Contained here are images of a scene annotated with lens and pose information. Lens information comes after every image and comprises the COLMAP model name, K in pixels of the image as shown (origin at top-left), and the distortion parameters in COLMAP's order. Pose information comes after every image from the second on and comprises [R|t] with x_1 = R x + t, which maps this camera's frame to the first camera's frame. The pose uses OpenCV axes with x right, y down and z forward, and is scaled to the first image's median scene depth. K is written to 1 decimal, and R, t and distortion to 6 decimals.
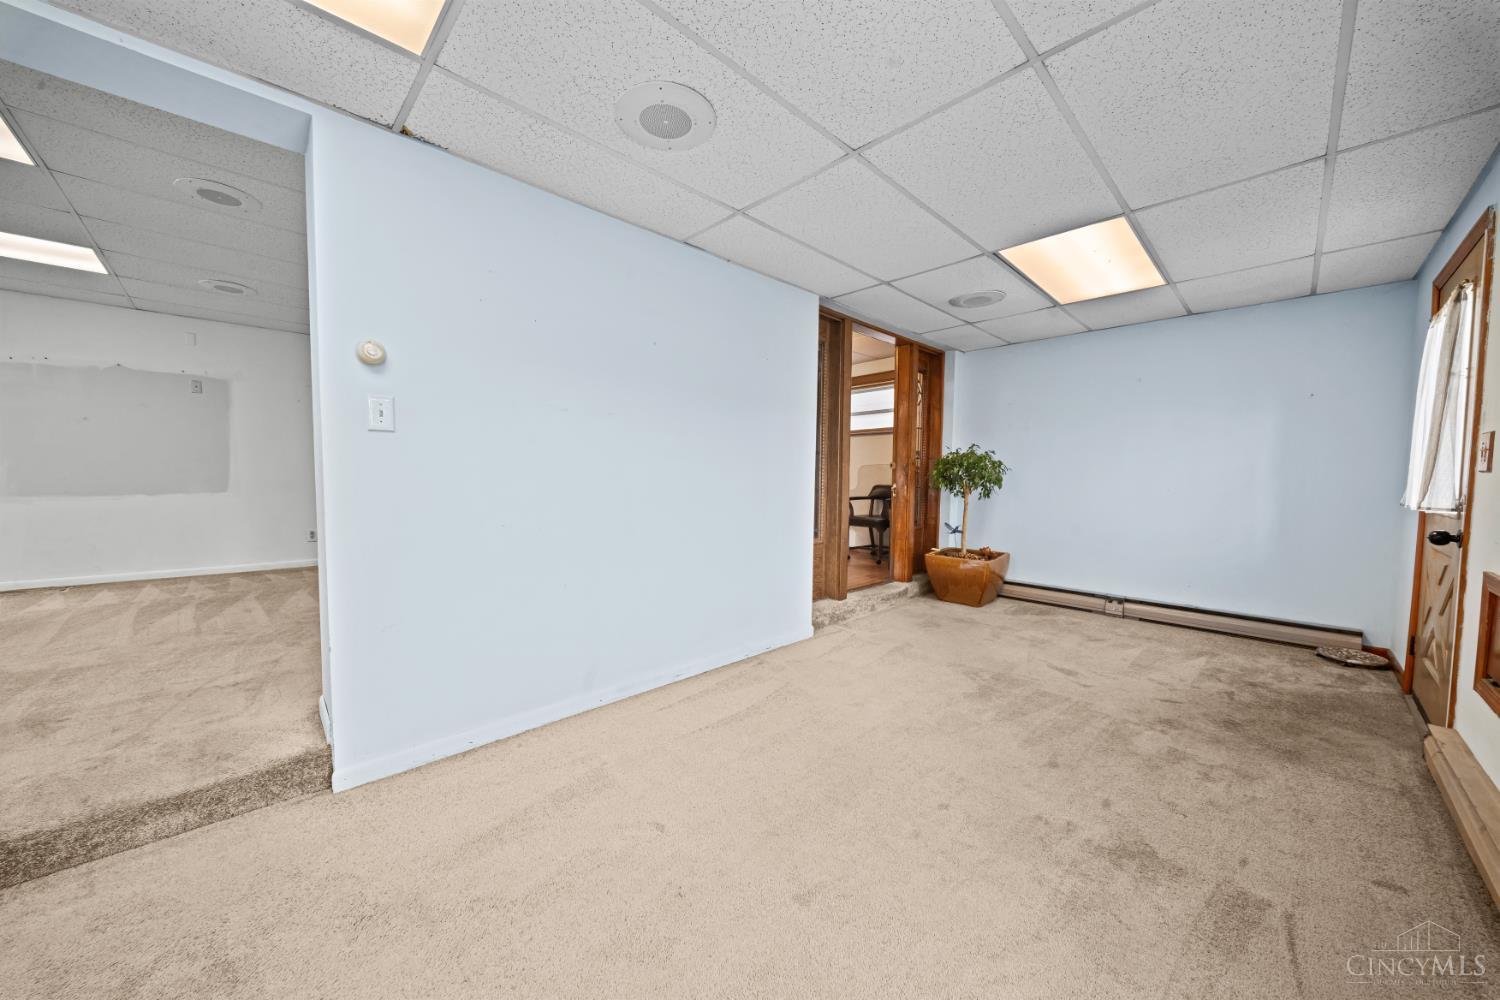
lens RADIAL K [[544.2, 0, 750.0], [0, 544.2, 500.0], [0, 0, 1]] dist [-0.000518, -0.000223]
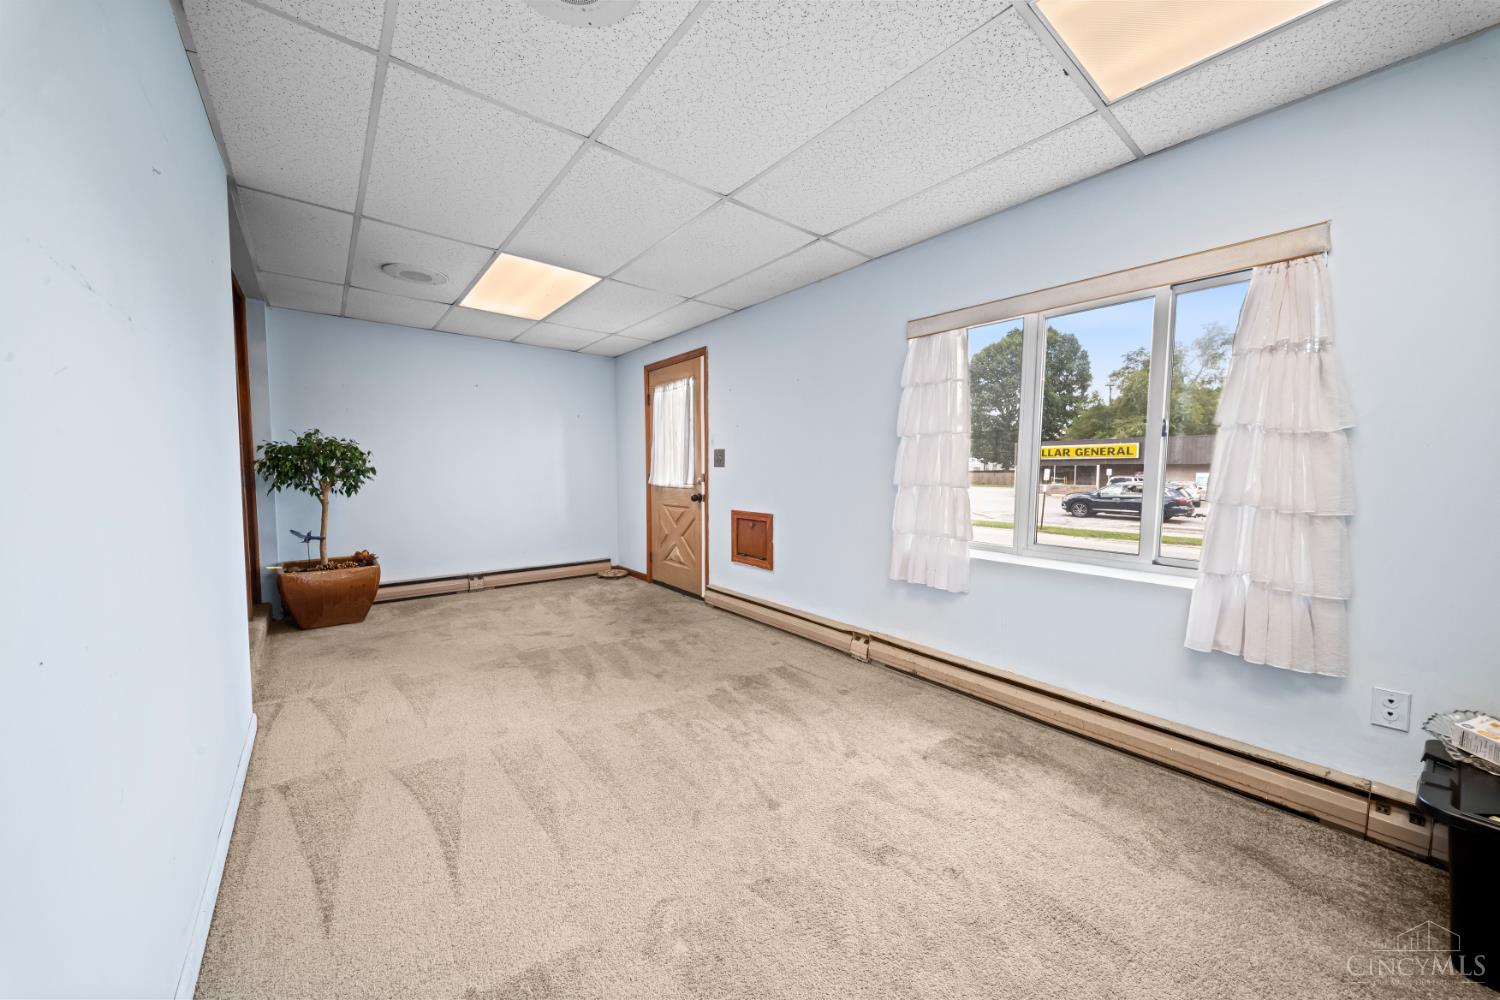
lens RADIAL K [[508.4, 0, 784.9], [0, 508.4, 496.2], [0, 0, 1]] dist [0.001027, 0.000015]
pose [[0.030608, -0.059601, 0.997753, -0.492443], [0.041929, 0.997418, 0.058295, -0.026847], [-0.998652, 0.040050, 0.033028, 0.423642]]
